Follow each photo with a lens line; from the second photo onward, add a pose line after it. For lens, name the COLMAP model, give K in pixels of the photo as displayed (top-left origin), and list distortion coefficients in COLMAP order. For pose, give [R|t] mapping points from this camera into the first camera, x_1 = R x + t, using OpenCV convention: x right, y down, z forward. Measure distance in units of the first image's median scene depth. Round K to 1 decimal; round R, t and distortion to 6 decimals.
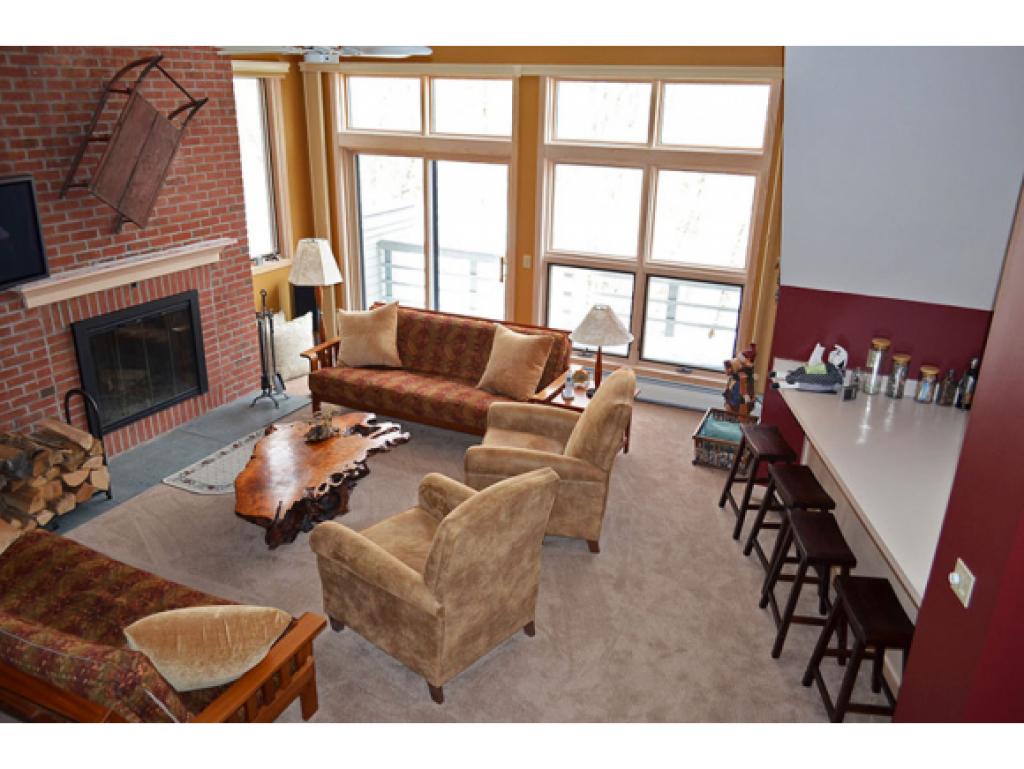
lens RADIAL K [[804.4, 0, 506.7], [0, 804.4, 381.9], [0, 0, 1]] dist [-0.002829, -0.001999]
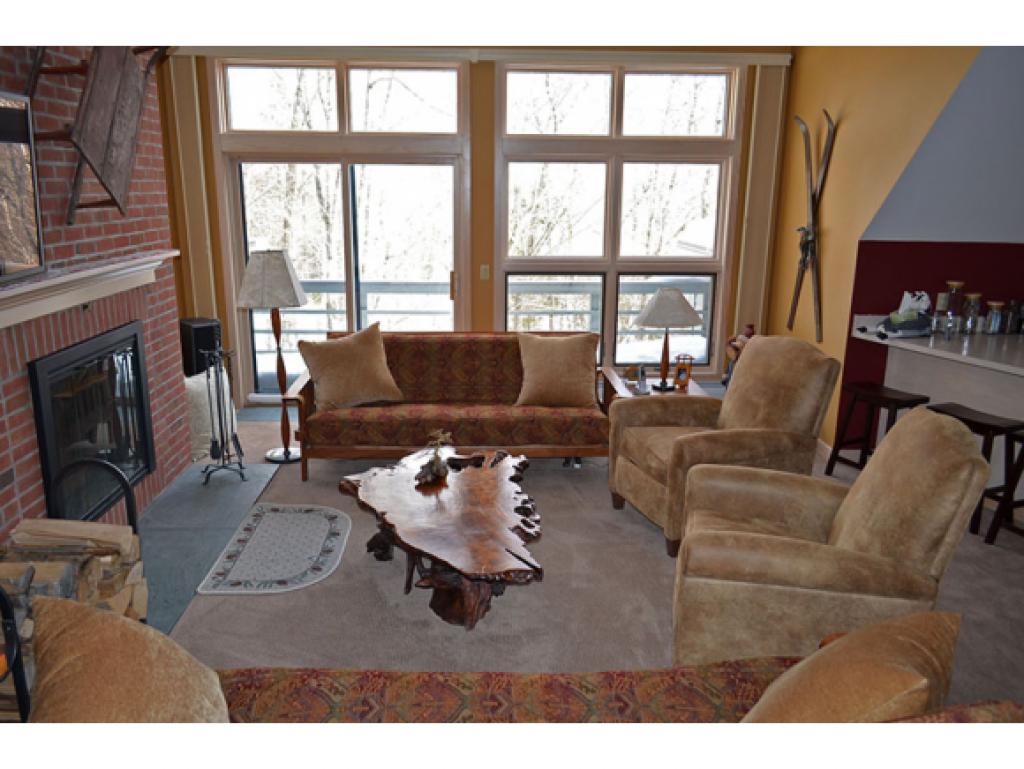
lens RADIAL K [[804.4, 0, 506.7], [0, 804.4, 381.9], [0, 0, 1]] dist [-0.002829, -0.001999]
pose [[0.884354, -0.122306, 0.450509, -0.442321], [0.171044, 0.982849, -0.068934, 0.040575], [-0.434352, 0.138019, 0.890106, 0.268233]]
